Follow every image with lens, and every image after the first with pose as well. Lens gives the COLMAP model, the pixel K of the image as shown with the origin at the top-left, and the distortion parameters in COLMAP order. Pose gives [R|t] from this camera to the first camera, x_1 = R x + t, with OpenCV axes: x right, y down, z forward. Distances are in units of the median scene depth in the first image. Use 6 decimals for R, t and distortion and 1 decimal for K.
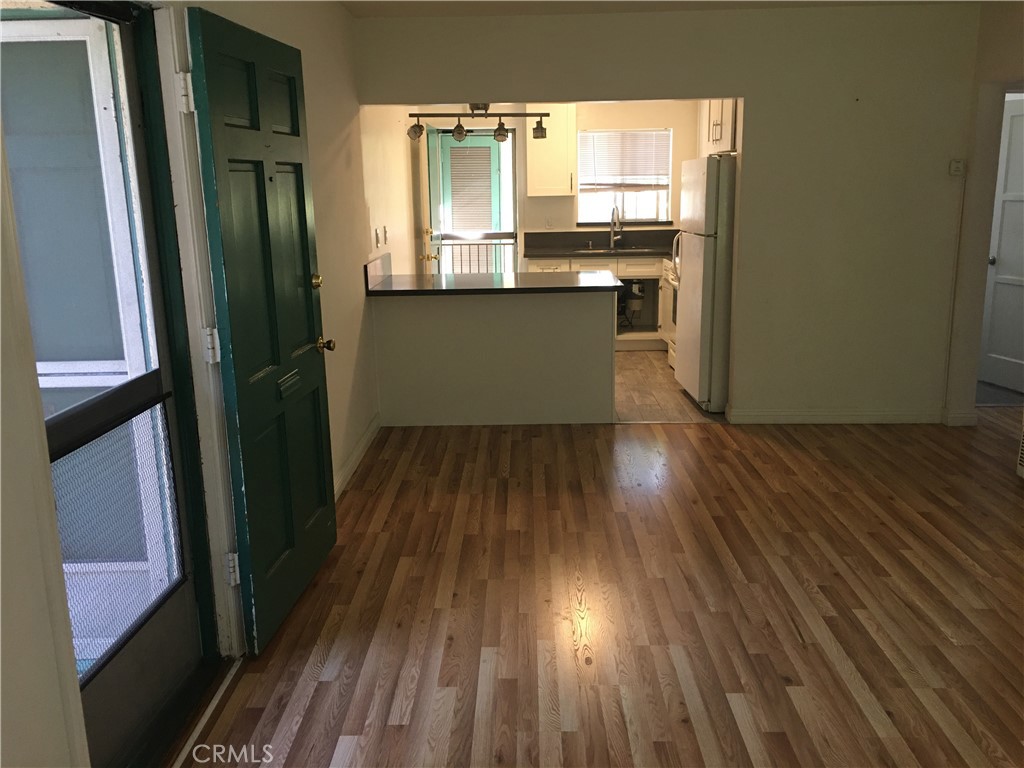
lens RADIAL K [[868.0, 0, 517.3], [0, 868.0, 384.6], [0, 0, 1]] dist [0.046492, -0.006725]
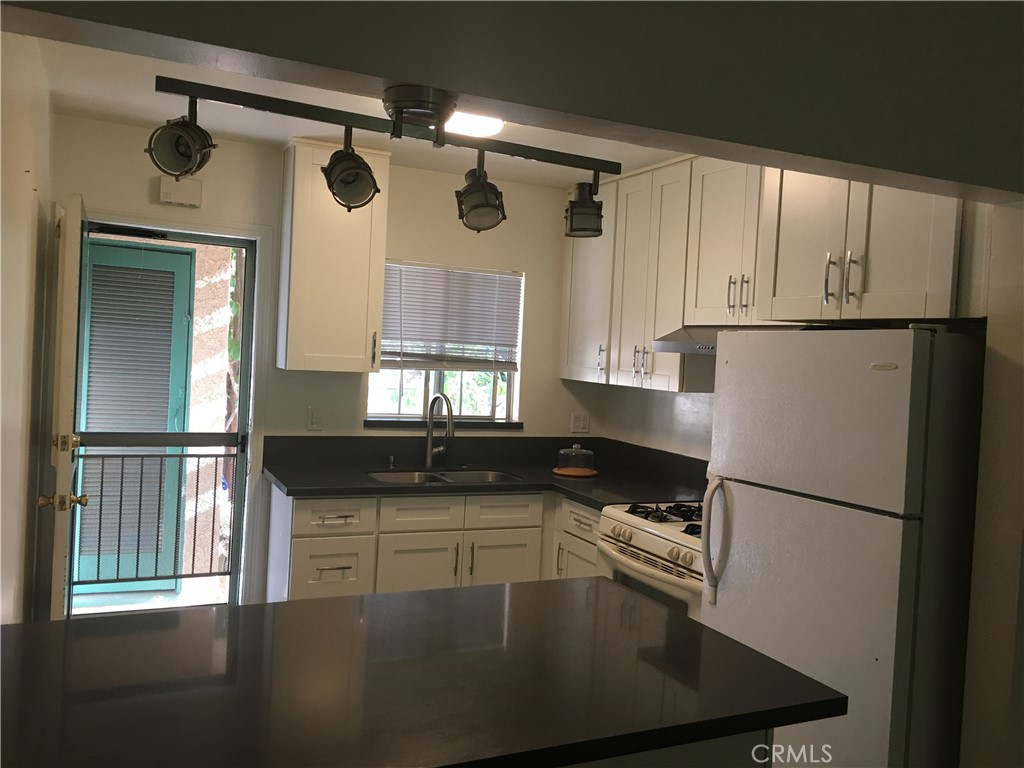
lens RADIAL K [[868.0, 0, 510.7], [0, 868.0, 377.1], [0, 0, 1]] dist [0.046492, -0.006725]
pose [[0.899137, 0.050068, 0.434793, -0.088432], [0.031918, 0.983288, -0.179235, -0.113246], [-0.436501, 0.175035, 0.882513, 0.478805]]
